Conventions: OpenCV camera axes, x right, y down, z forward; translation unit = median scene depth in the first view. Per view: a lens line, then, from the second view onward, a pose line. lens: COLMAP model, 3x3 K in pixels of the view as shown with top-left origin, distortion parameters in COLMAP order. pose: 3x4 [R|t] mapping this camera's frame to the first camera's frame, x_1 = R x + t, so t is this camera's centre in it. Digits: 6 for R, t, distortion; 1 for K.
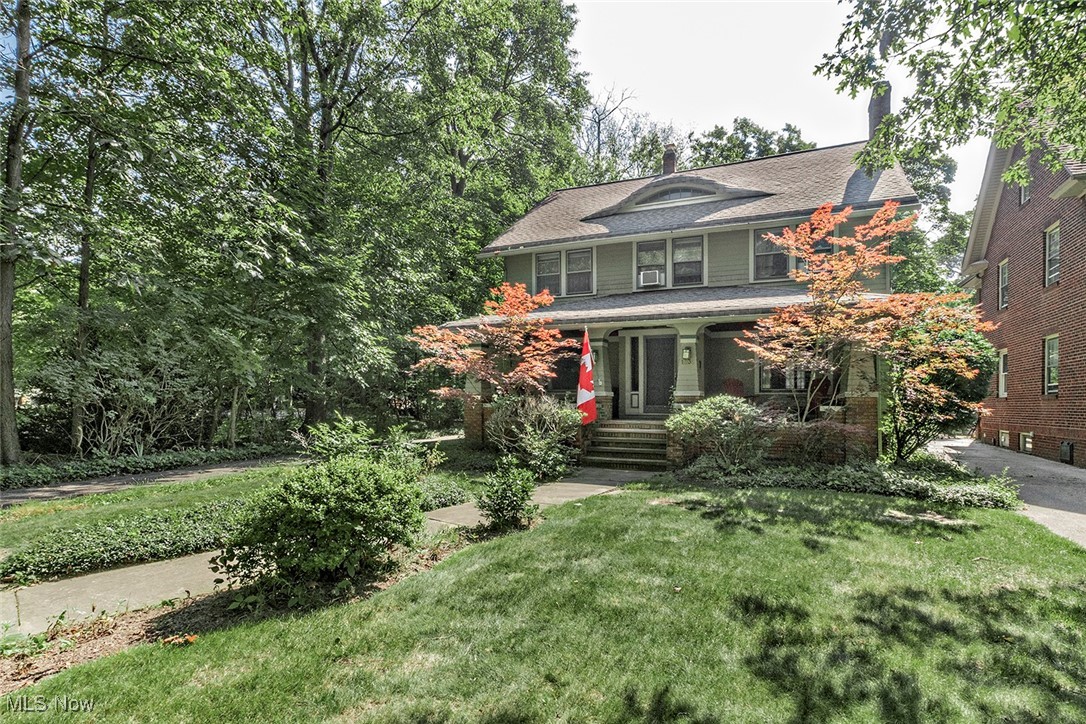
lens RADIAL K [[496.5, 0, 542.4], [0, 496.5, 370.8], [0, 0, 1]] dist [-0.000688, 0.000142]
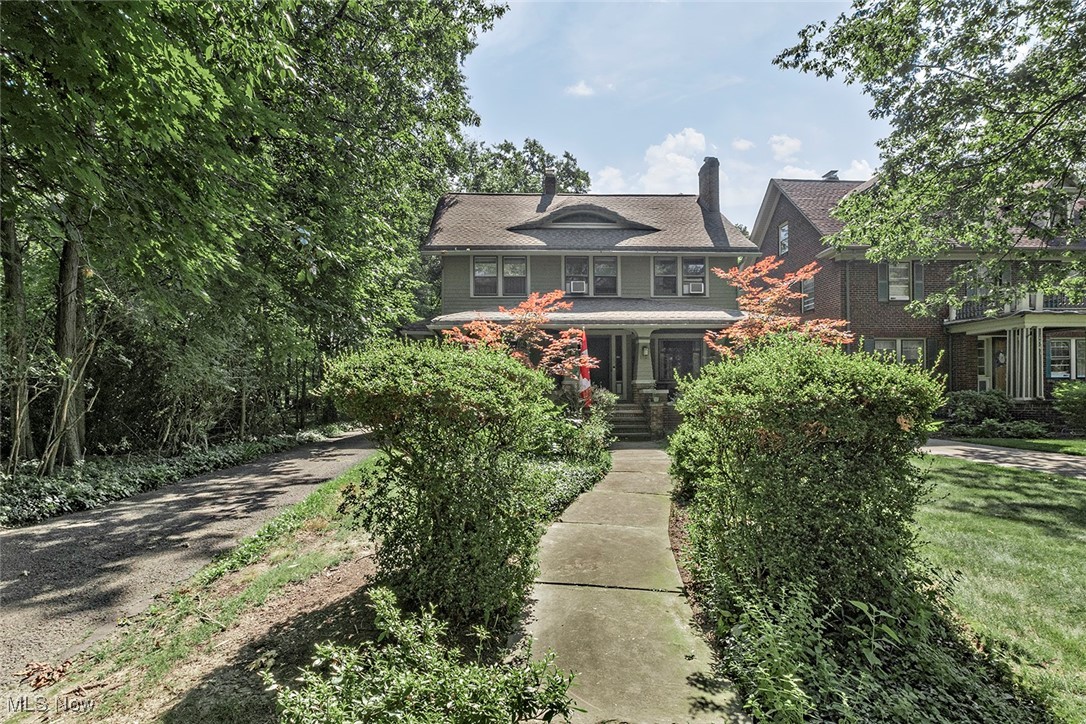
lens RADIAL K [[485.7, 0, 543.0], [0, 485.7, 362.0], [0, 0, 1]] dist [0.001297, -0.000156]
pose [[0.900340, 0.005933, 0.435147, -0.348400], [-0.005178, 0.999982, -0.002920, -0.001228], [-0.435156, 0.000376, 0.900355, -0.021430]]
